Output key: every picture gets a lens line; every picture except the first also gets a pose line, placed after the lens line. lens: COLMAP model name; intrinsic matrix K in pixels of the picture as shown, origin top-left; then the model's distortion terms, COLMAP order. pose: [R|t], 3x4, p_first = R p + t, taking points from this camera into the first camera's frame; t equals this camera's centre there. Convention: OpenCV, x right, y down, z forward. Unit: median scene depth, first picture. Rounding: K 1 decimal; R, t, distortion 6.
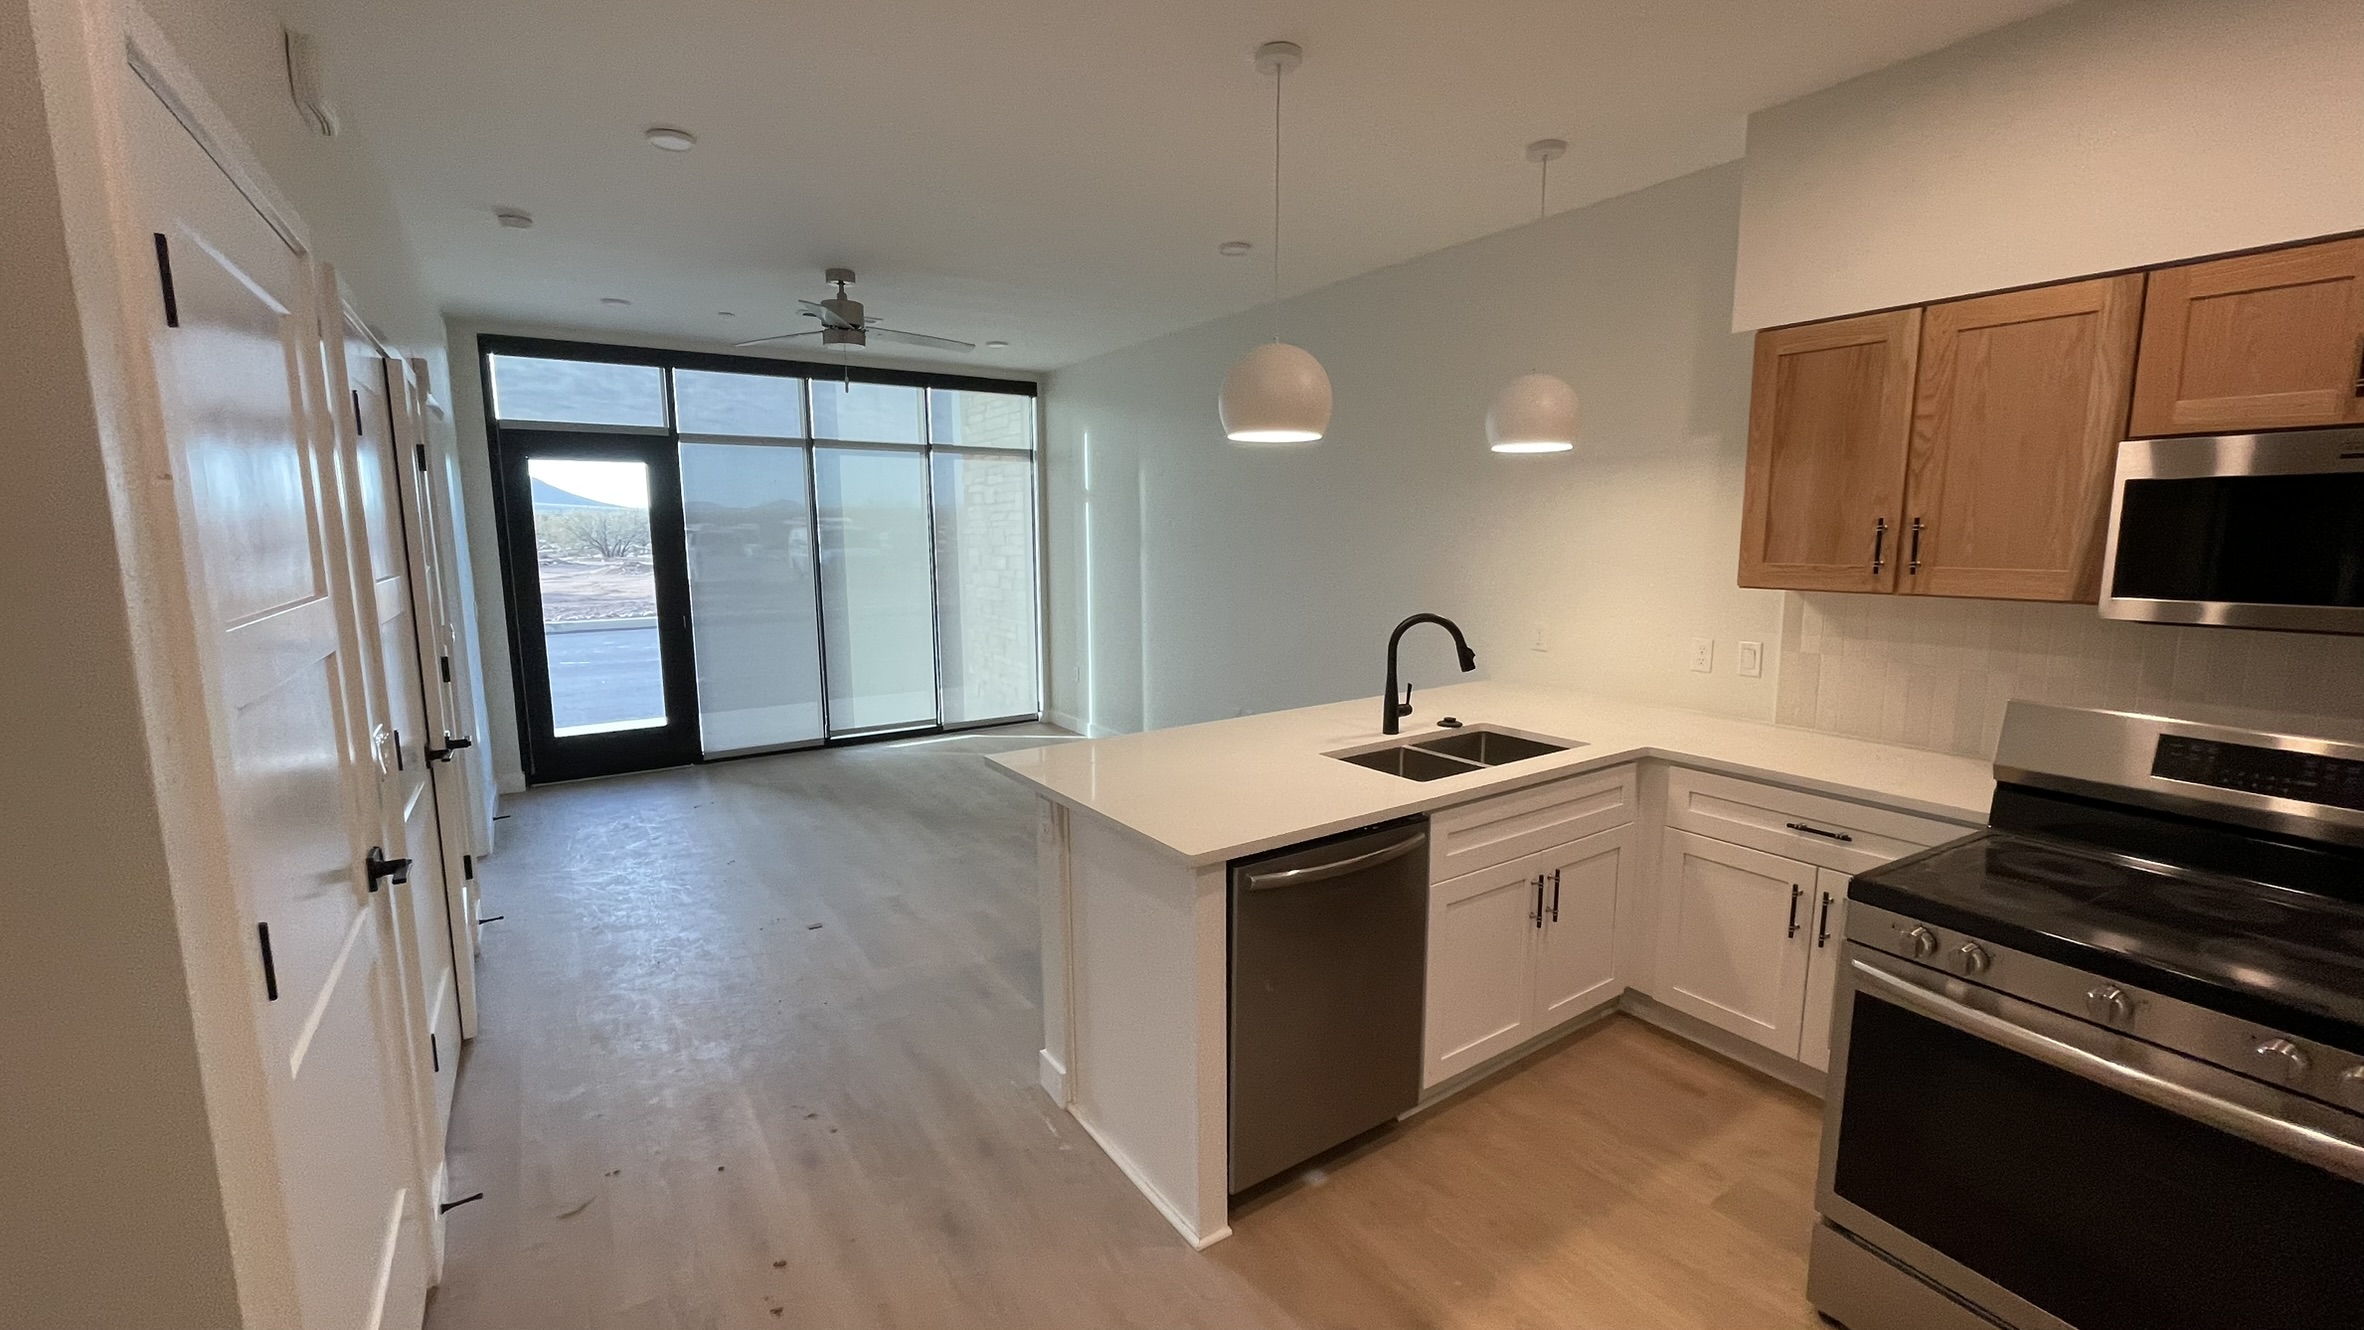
lens RADIAL K [[937.3, 0, 1193.9], [0, 937.3, 661.3], [0, 0, 1]] dist [-0.004627, -0.001218]
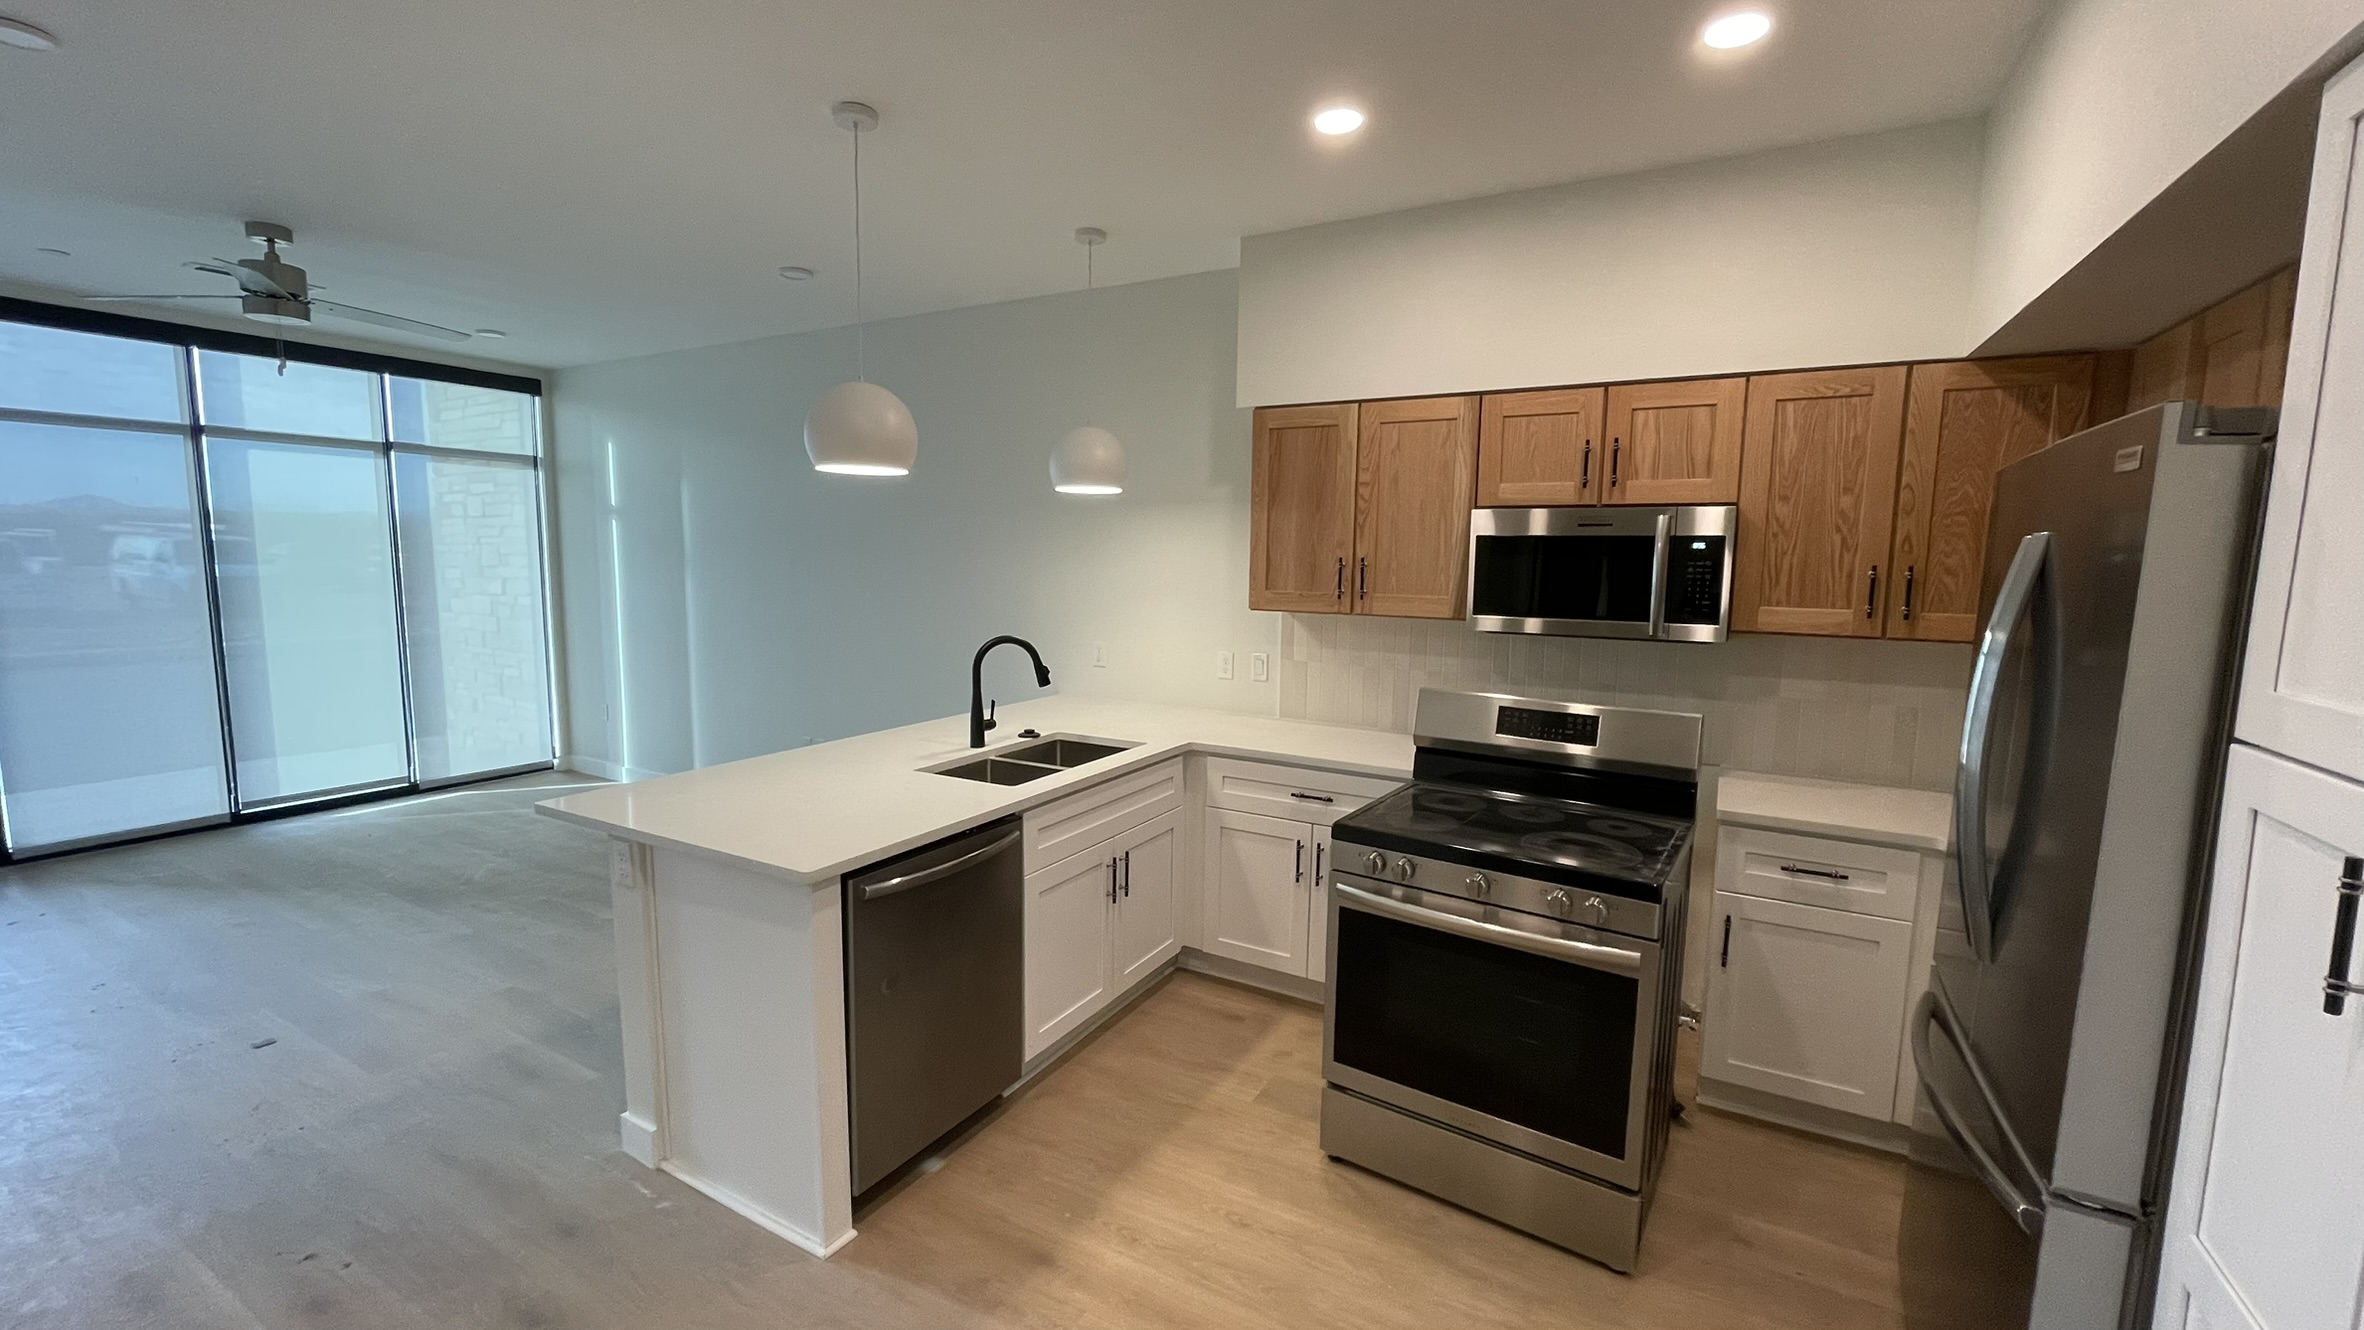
lens RADIAL K [[937.3, 0, 1200.2], [0, 937.3, 665.1], [0, 0, 1]] dist [-0.004627, -0.001218]
pose [[0.888084, -0.033659, 0.458447, -0.057211], [0.043035, 0.999023, -0.010018, 0.004672], [-0.457662, 0.028626, 0.888665, -0.086448]]
